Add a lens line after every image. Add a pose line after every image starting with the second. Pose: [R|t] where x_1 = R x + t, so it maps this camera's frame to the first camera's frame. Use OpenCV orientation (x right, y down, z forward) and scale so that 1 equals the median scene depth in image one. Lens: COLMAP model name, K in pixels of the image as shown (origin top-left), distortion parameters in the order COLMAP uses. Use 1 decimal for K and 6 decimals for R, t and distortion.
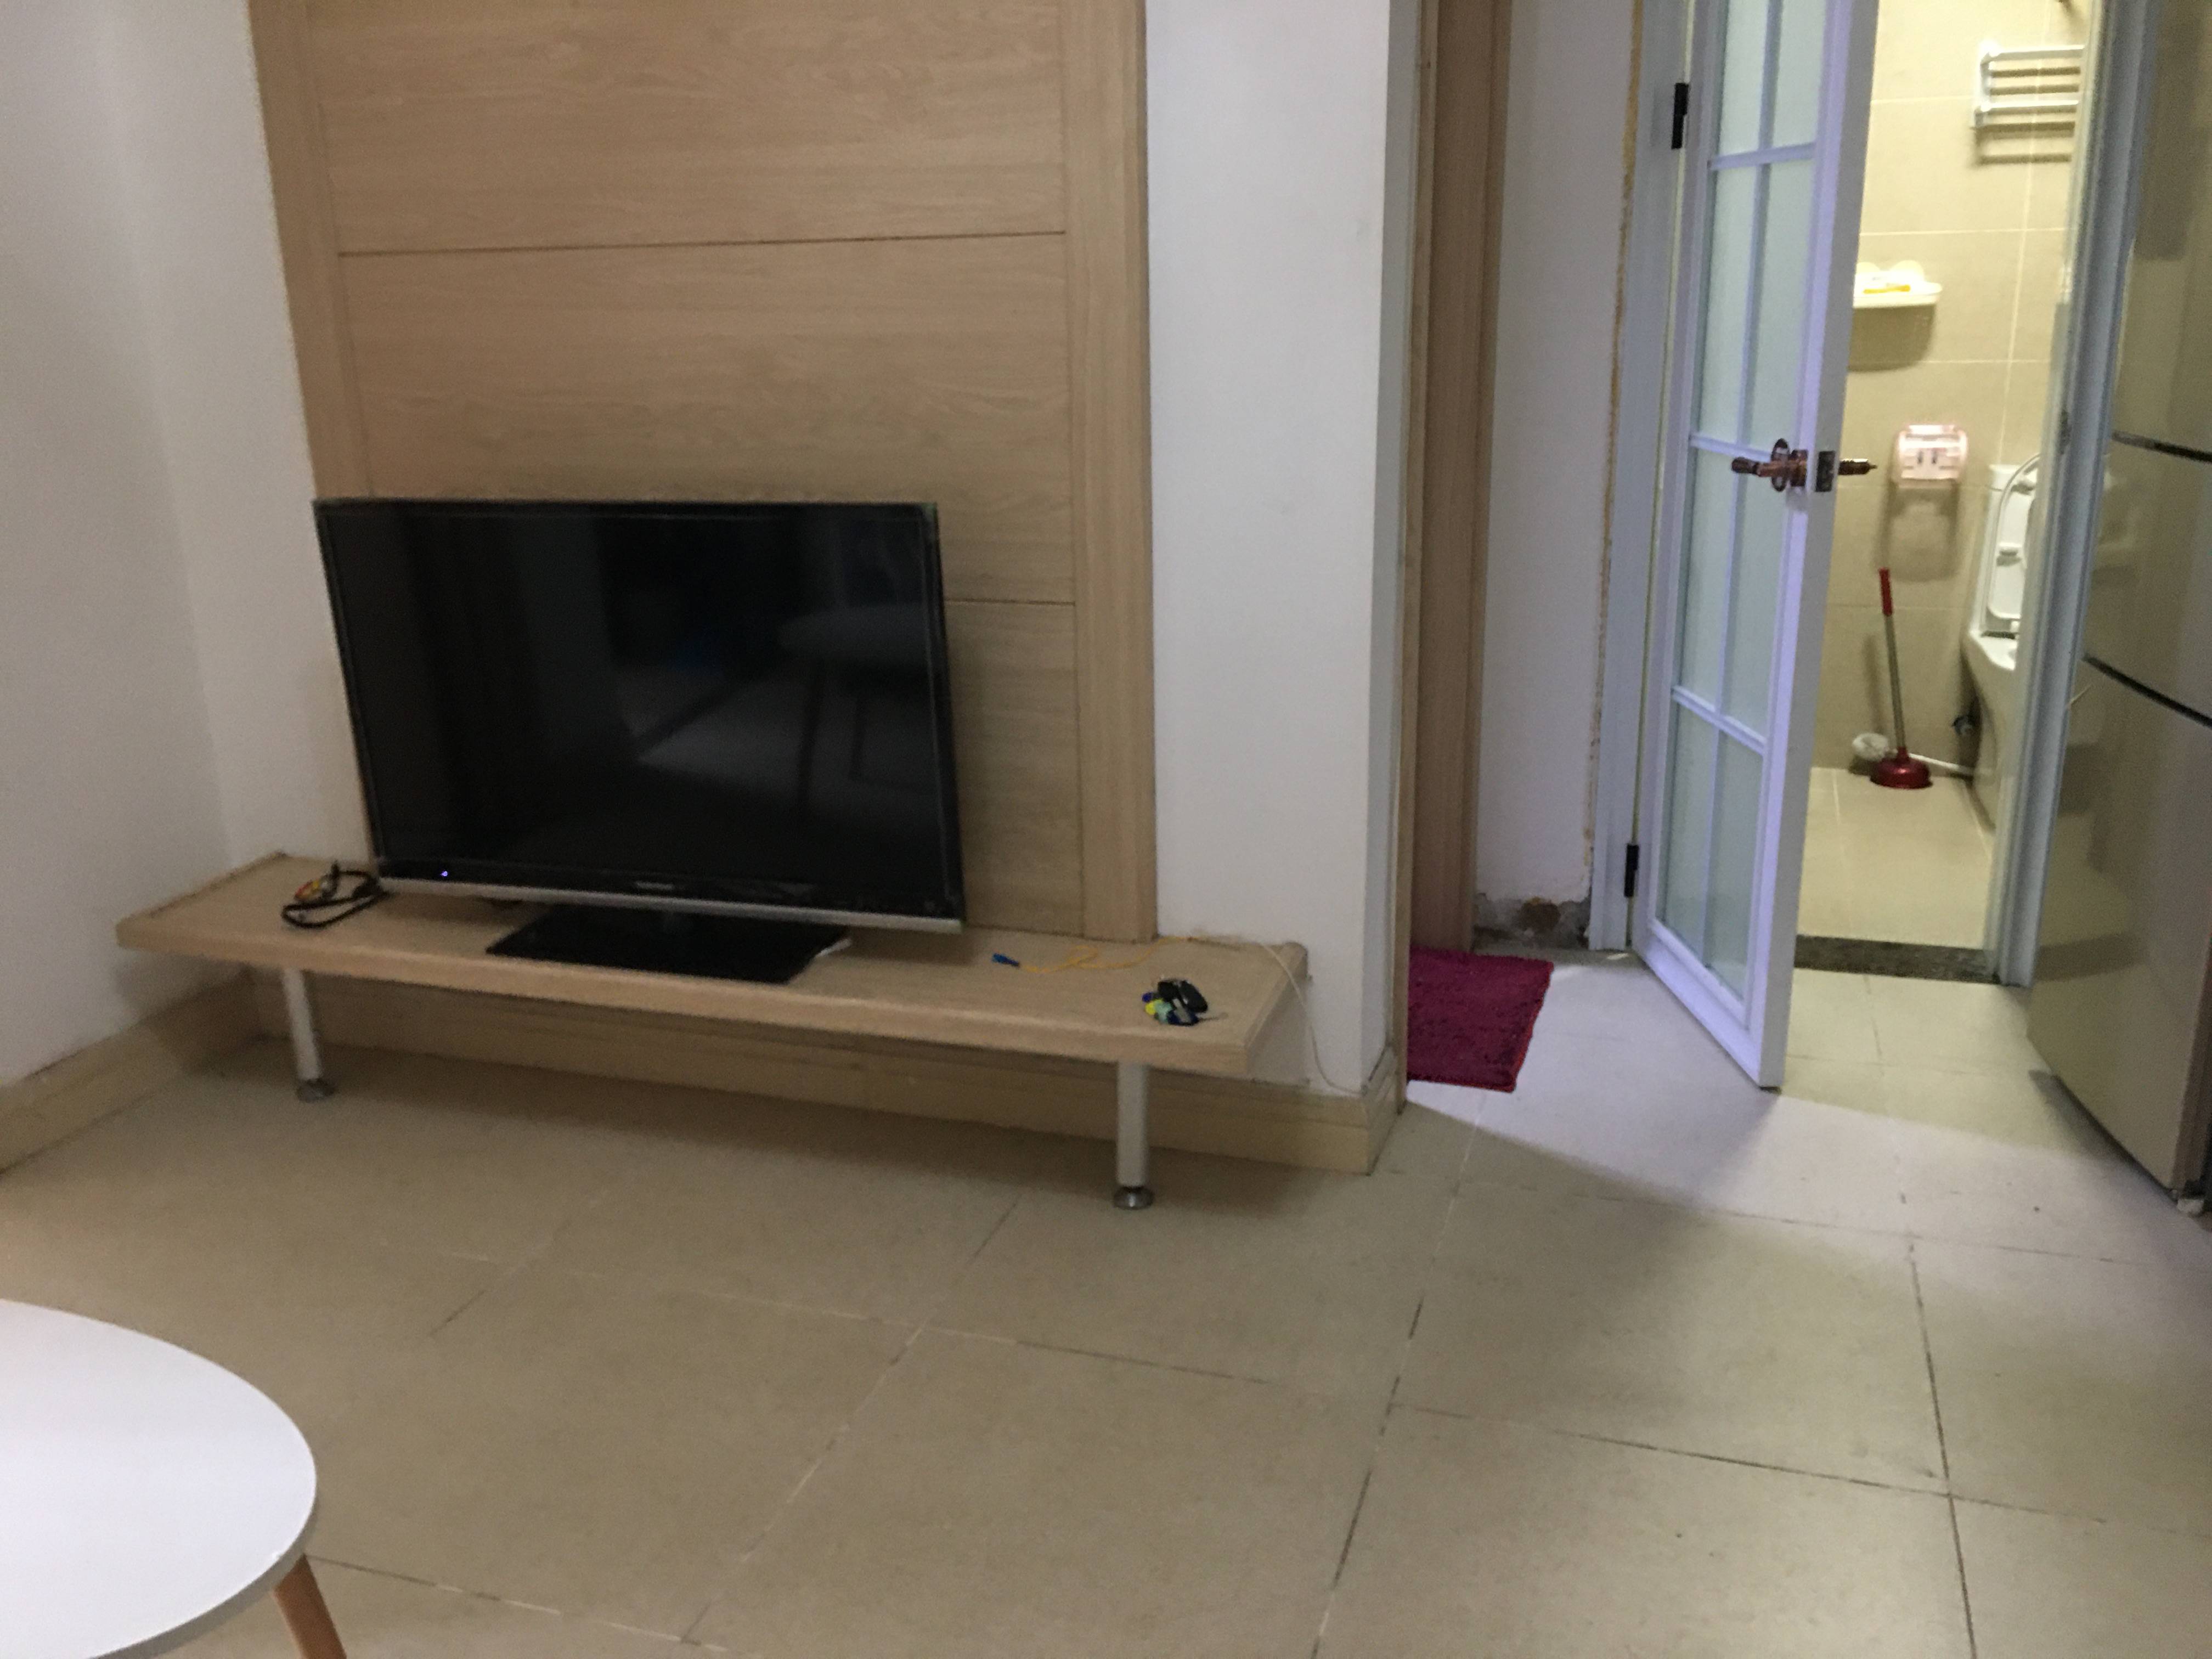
lens RADIAL K [[1896.6, 0, 1063.5], [0, 1896.6, 825.2], [0, 0, 1]] dist [0.086903, -0.156286]
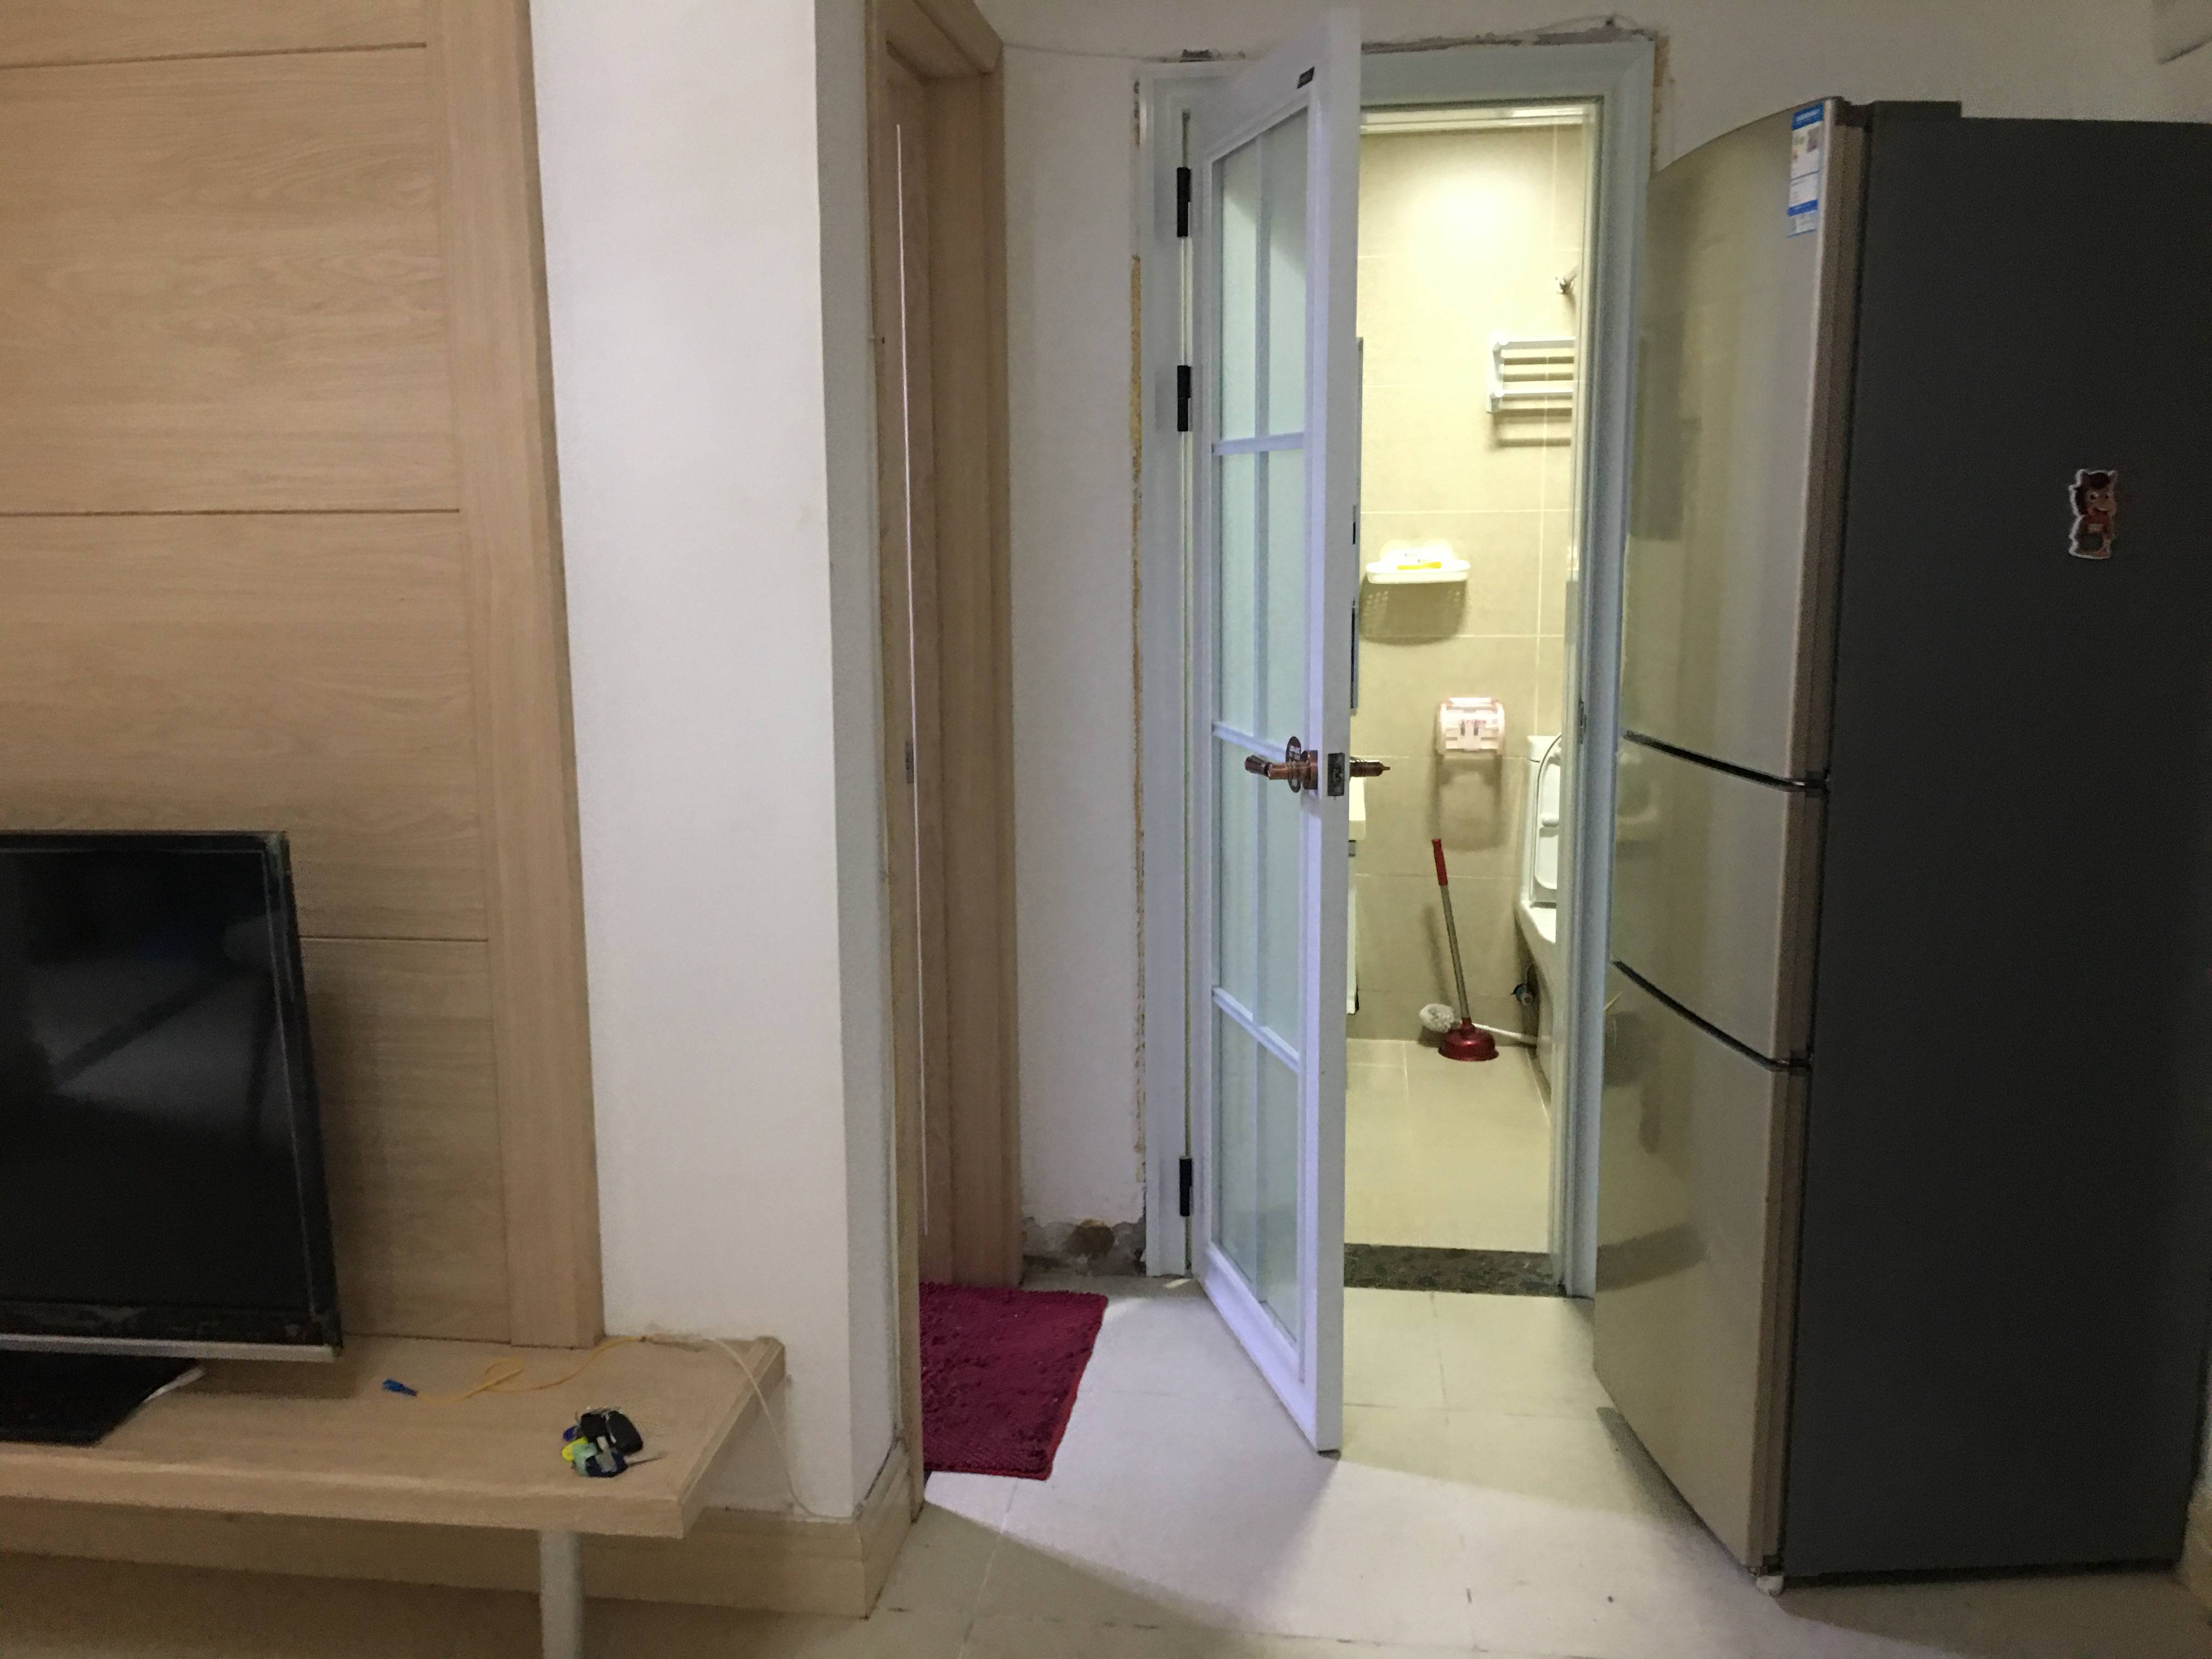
lens RADIAL K [[1885.3, 0, 1067.9], [0, 1885.3, 799.5], [0, 0, 1]] dist [0.069939, -0.096156]
pose [[0.982190, -0.013664, 0.187393, 0.078211], [0.038458, 0.990857, -0.129320, -0.047204], [-0.183912, 0.134224, 0.973735, 0.107974]]
